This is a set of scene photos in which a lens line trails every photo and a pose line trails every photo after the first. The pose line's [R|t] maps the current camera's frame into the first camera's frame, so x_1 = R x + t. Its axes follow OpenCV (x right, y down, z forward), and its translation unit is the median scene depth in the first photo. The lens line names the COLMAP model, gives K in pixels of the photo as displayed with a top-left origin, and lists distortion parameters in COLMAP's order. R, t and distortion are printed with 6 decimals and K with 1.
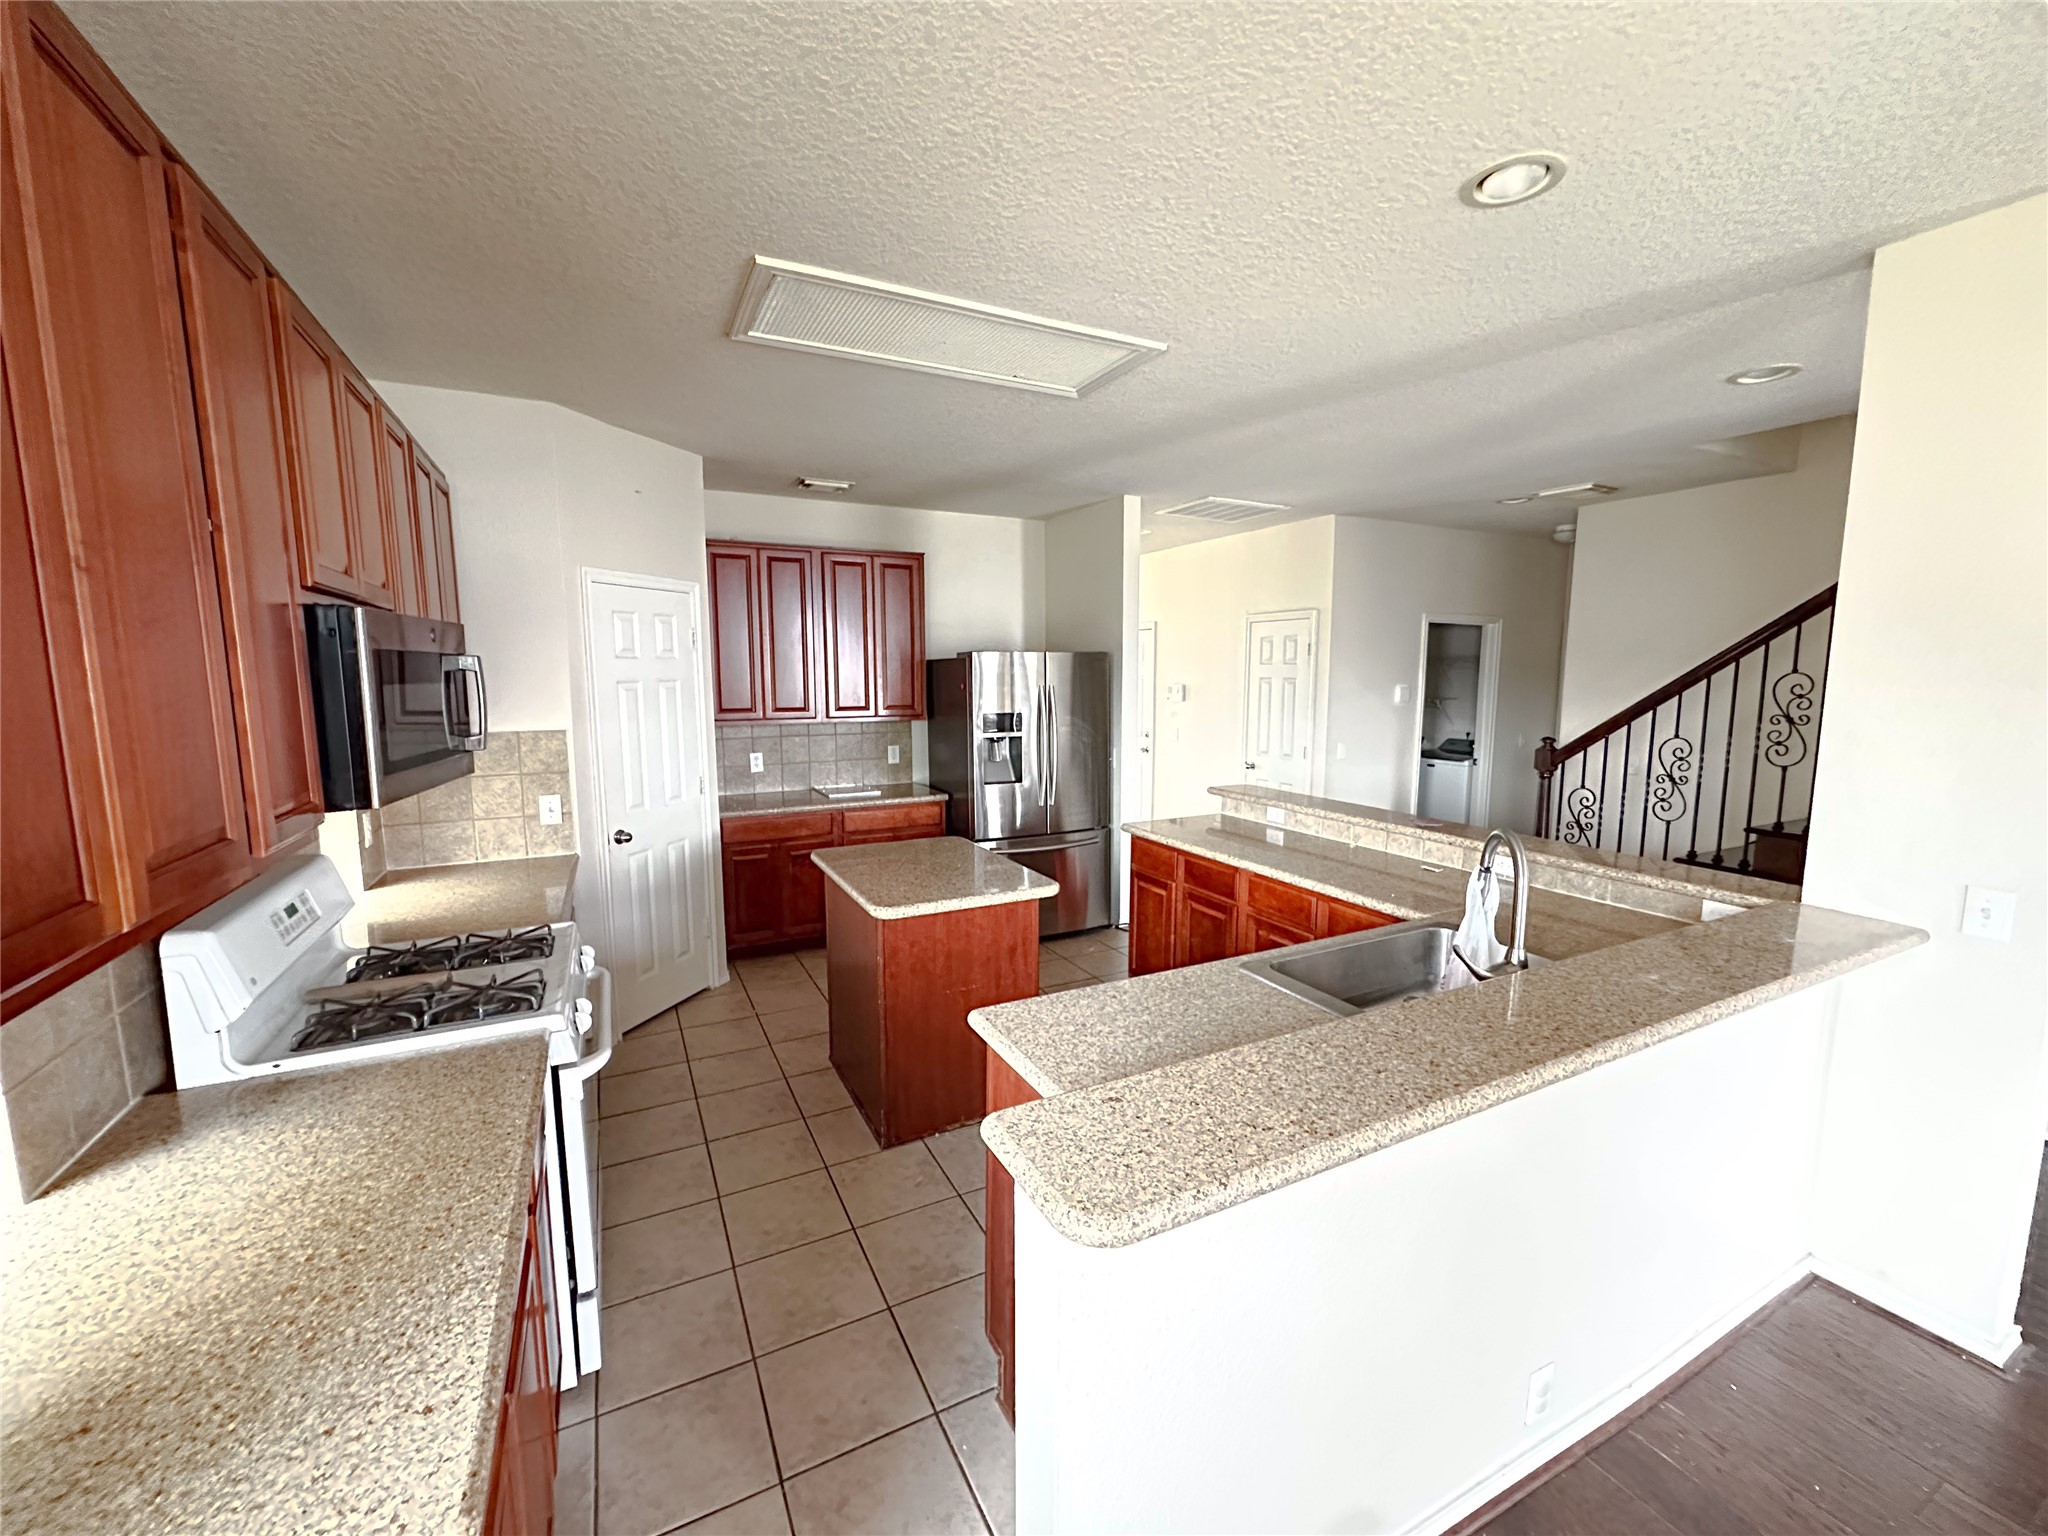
lens RADIAL K [[820.8, 0, 1023.9], [0, 820.8, 768.7], [0, 0, 1]] dist [-0.002104, 0.000250]
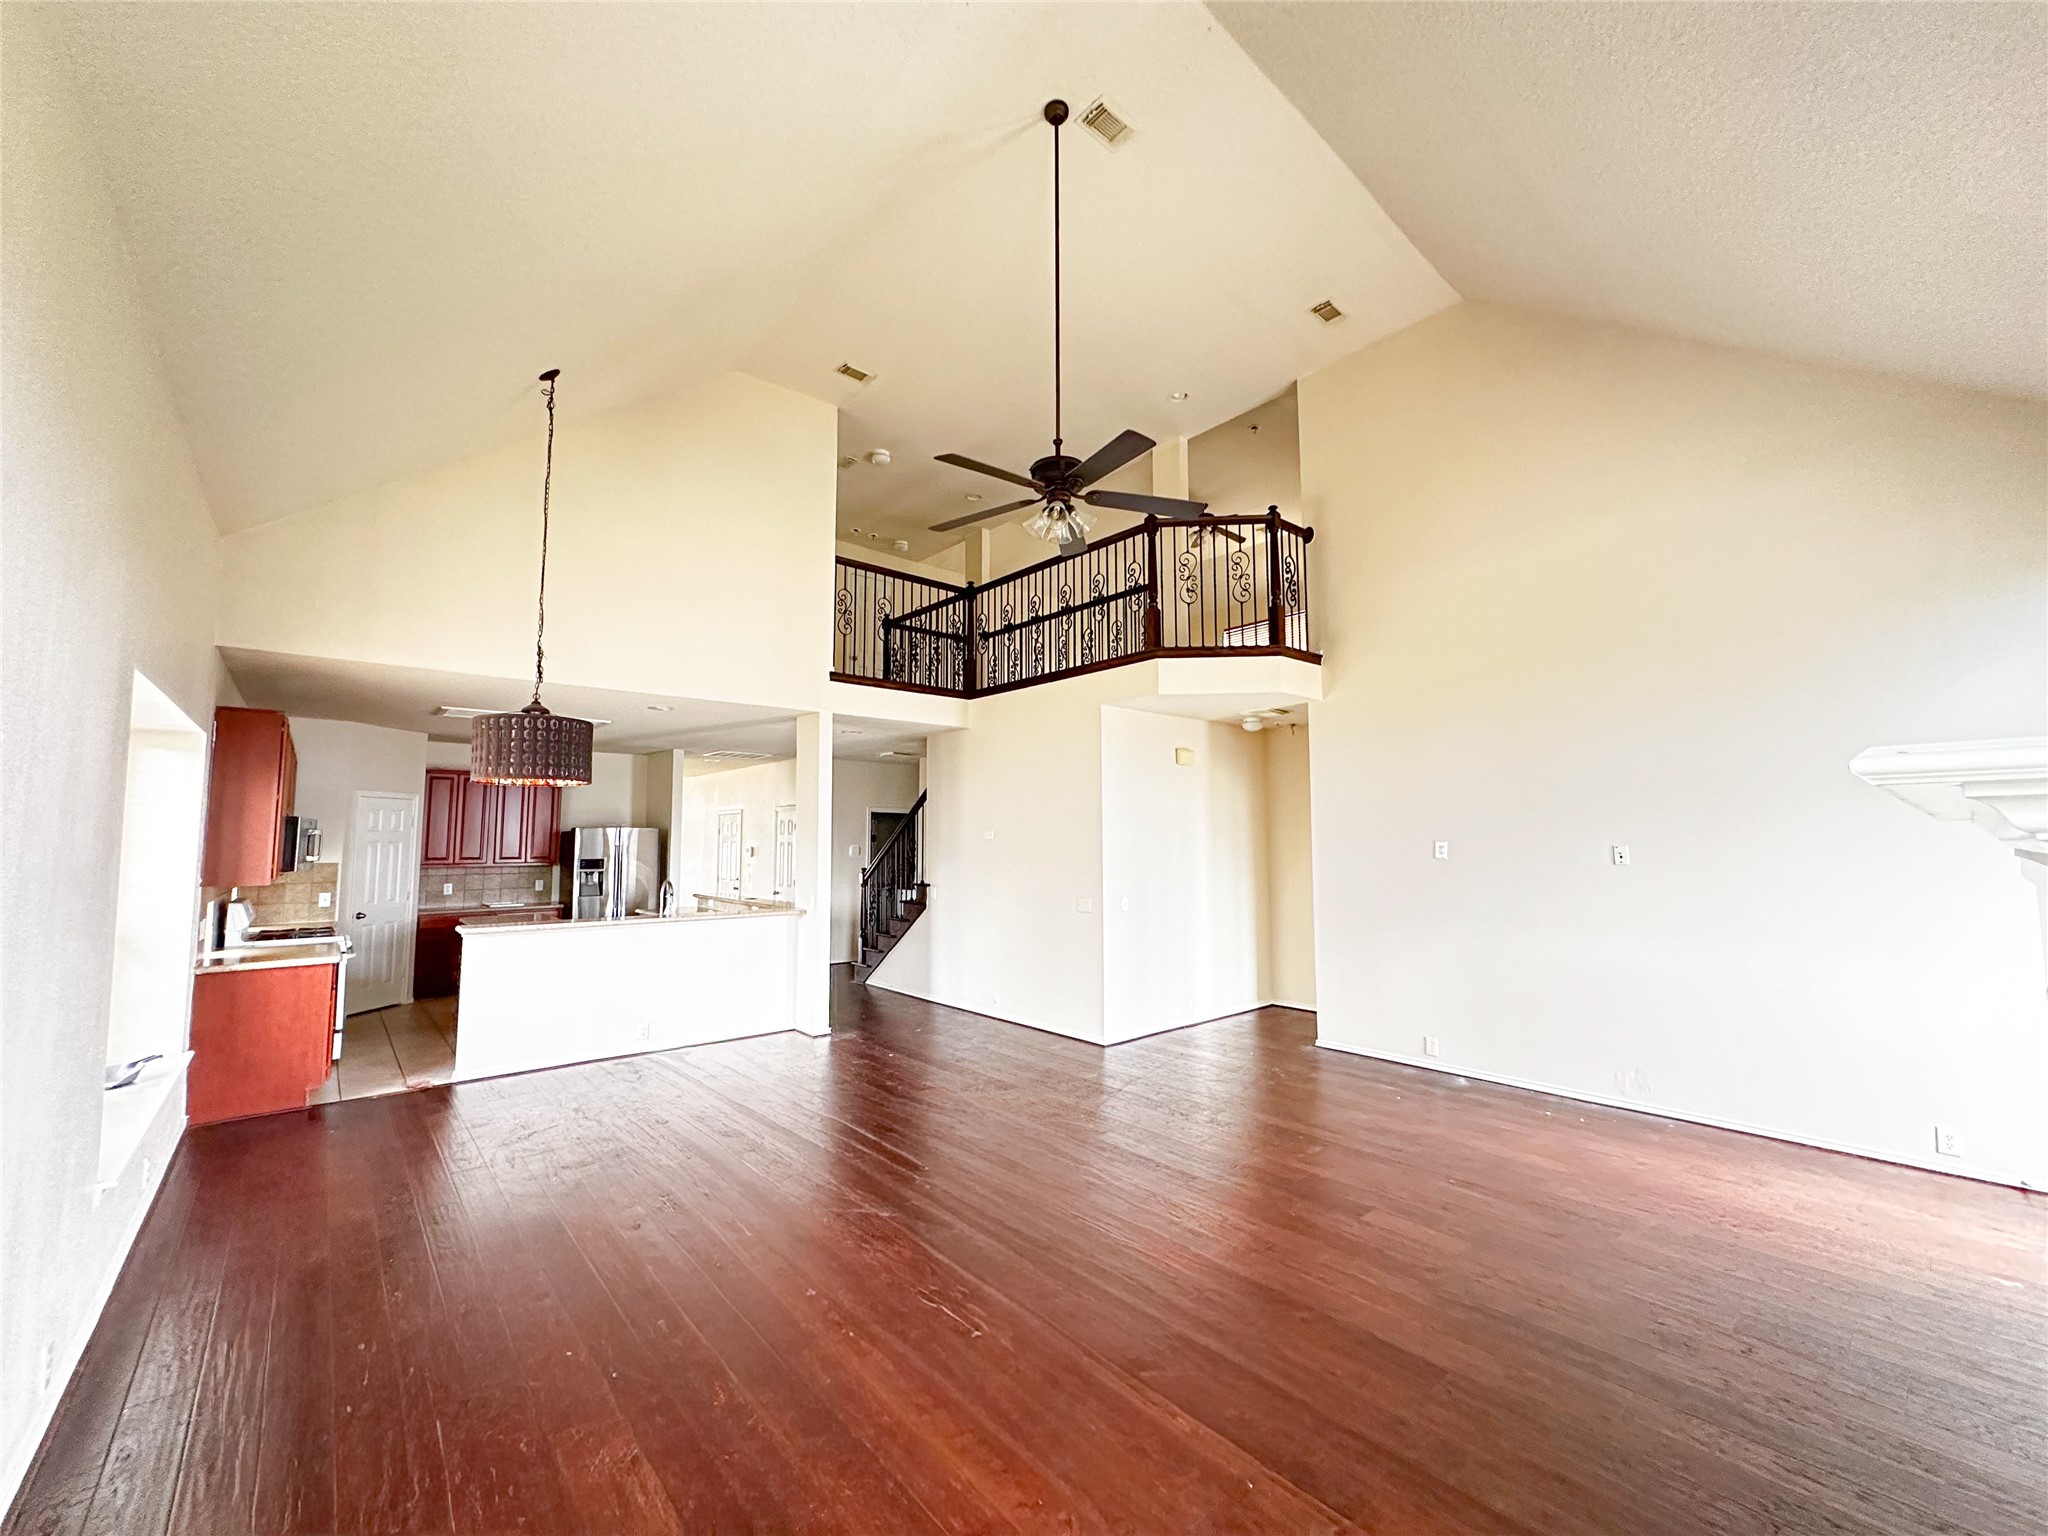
lens RADIAL K [[820.8, 0, 1020.5], [0, 820.8, 772.3], [0, 0, 1]] dist [-0.002104, 0.000250]
pose [[0.972155, 0.017194, 0.233708, 0.539440], [0.030415, 0.979611, -0.198586, 0.158645], [-0.232357, 0.200165, 0.951811, -1.201358]]
